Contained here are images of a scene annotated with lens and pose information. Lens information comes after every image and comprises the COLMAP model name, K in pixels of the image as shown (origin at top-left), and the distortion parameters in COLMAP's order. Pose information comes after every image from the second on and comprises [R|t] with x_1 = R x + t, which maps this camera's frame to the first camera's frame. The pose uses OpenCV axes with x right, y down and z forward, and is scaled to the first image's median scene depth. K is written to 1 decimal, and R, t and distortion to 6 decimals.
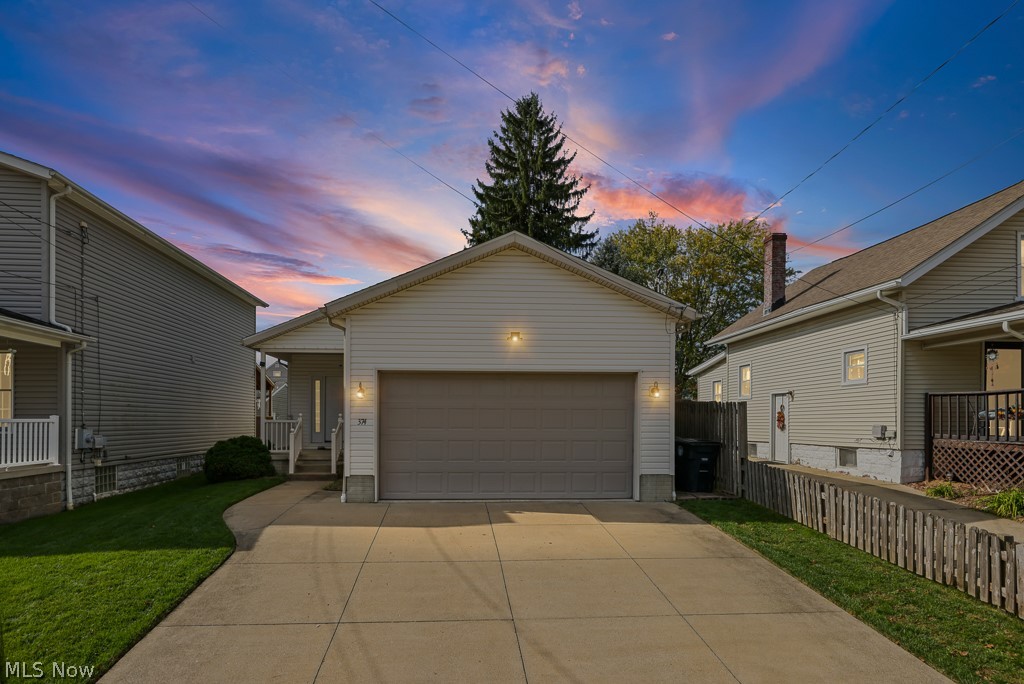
lens RADIAL K [[527.1, 0, 491.7], [0, 527.1, 418.9], [0, 0, 1]] dist [0.019461, -0.000113]
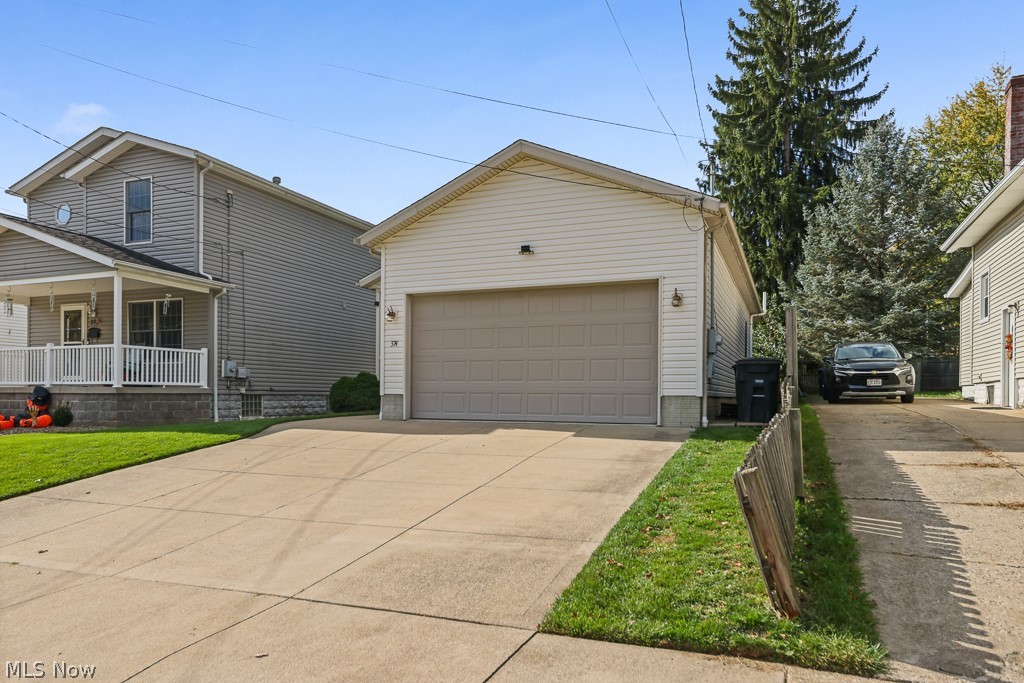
lens RADIAL K [[663.5, 0, 538.8], [0, 663.5, 395.6], [0, 0, 1]] dist [0.024050, 0.001085]
pose [[0.906214, 0.002094, -0.422814, 0.543634], [-0.002273, 0.999997, 0.000081, 0.102053], [0.422813, 0.000888, 0.906217, -0.079367]]
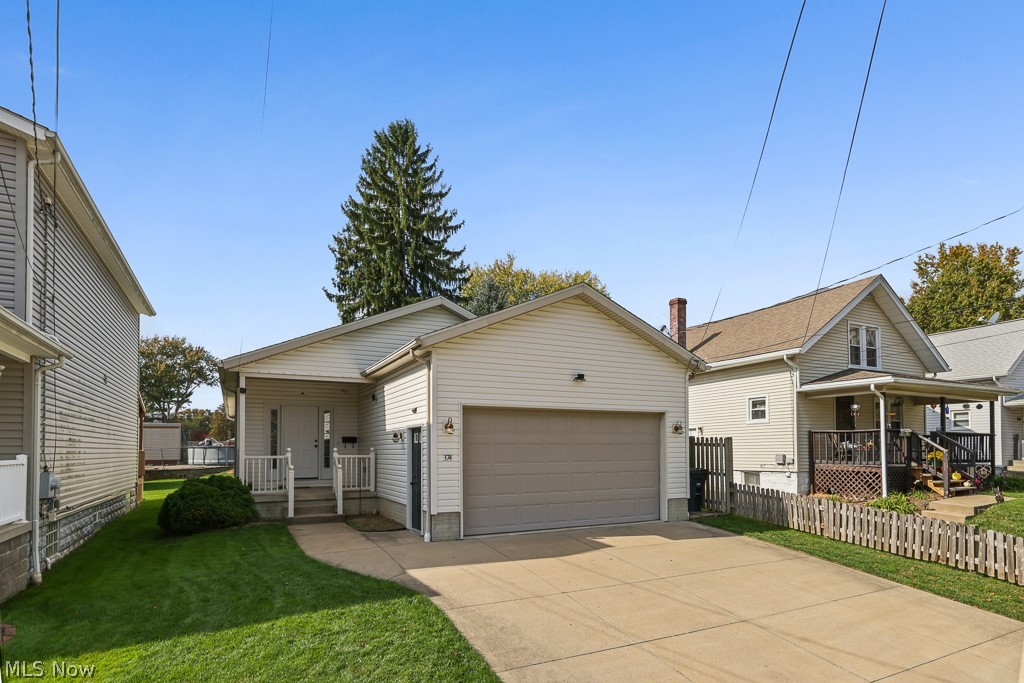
lens RADIAL K [[536.8, 0, 512.1], [0, 536.8, 437.9], [0, 0, 1]] dist [0.023072, 0.000644]
pose [[0.914357, 0.000438, 0.404909, -0.505804], [0.006689, 0.999847, -0.016188, -0.013416], [-0.404854, 0.017510, 0.914214, 0.036762]]
